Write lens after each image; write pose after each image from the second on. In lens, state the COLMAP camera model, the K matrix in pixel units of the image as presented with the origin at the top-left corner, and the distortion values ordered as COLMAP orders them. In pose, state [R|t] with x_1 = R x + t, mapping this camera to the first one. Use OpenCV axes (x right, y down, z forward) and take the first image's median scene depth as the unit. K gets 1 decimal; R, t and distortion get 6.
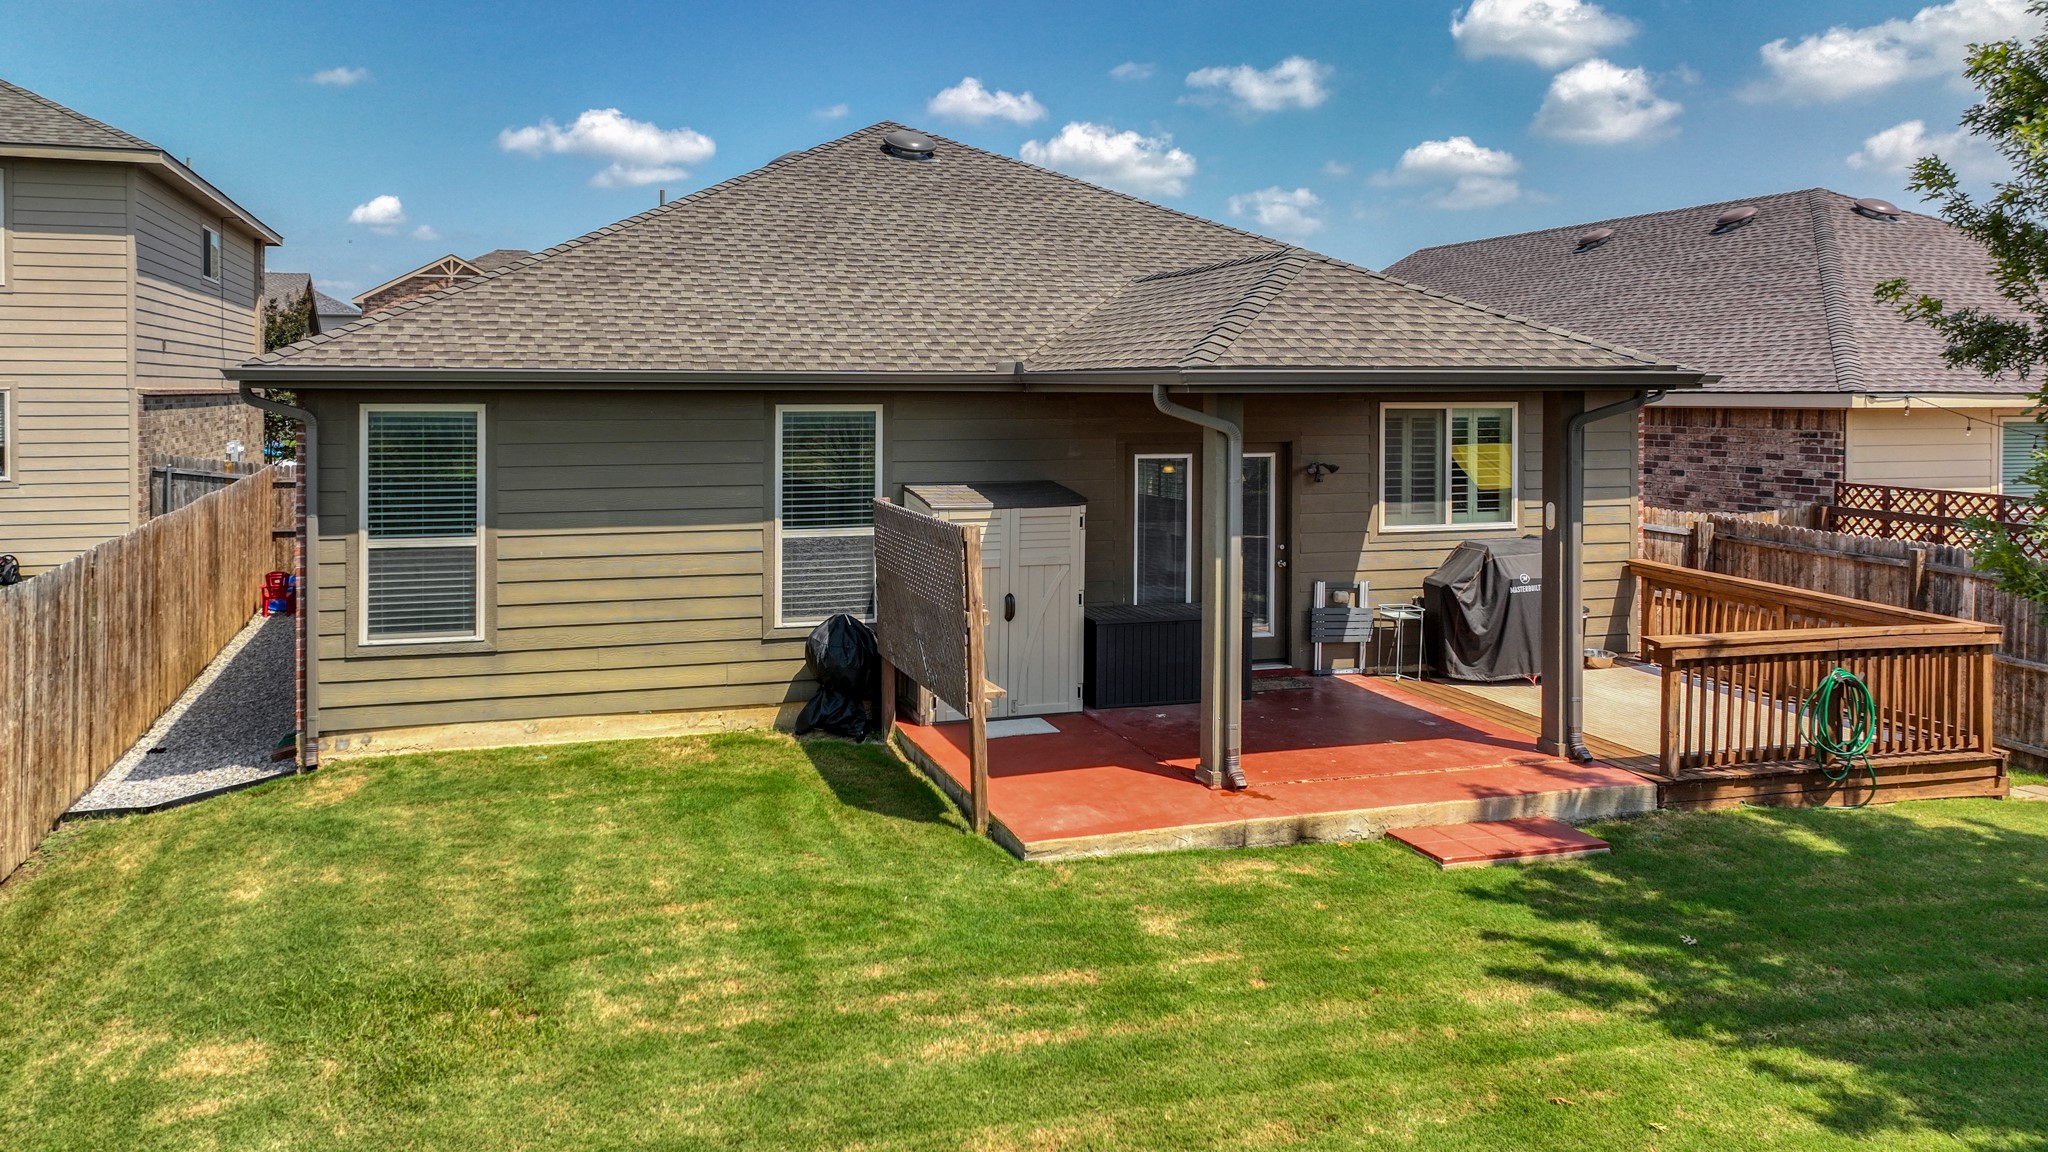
lens RADIAL K [[1426.1, 0, 966.3], [0, 1426.1, 436.5], [0, 0, 1]] dist [0.009458, -0.006516]
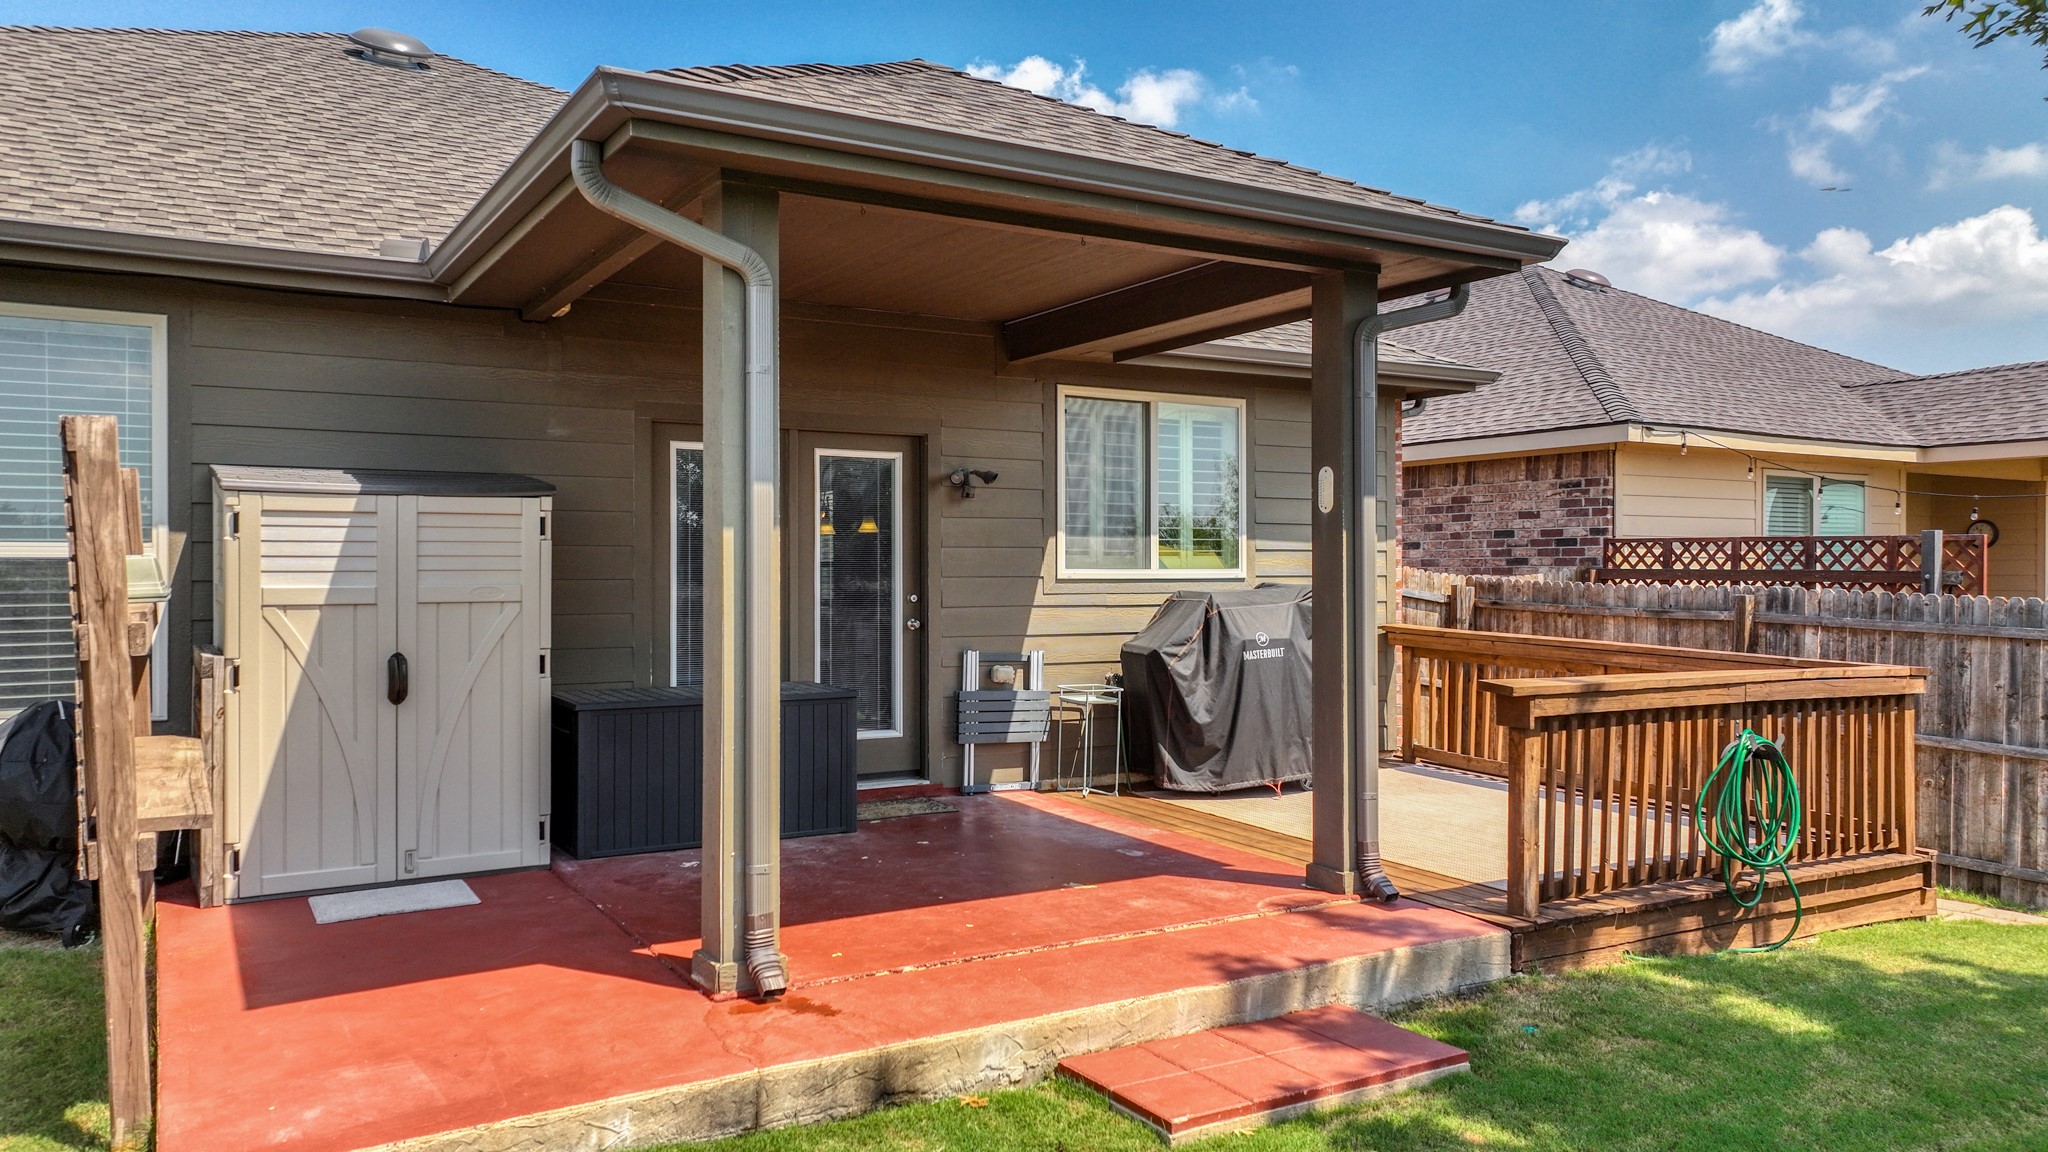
lens RADIAL K [[1426.1, 0, 1019.9], [0, 1426.1, 578.0], [0, 0, 1]] dist [0.009458, -0.006516]
pose [[0.970678, -0.003158, 0.240364, 0.137735], [0.008110, 0.999775, -0.019617, 0.099915], [-0.240248, 0.020992, 0.970485, 0.439570]]
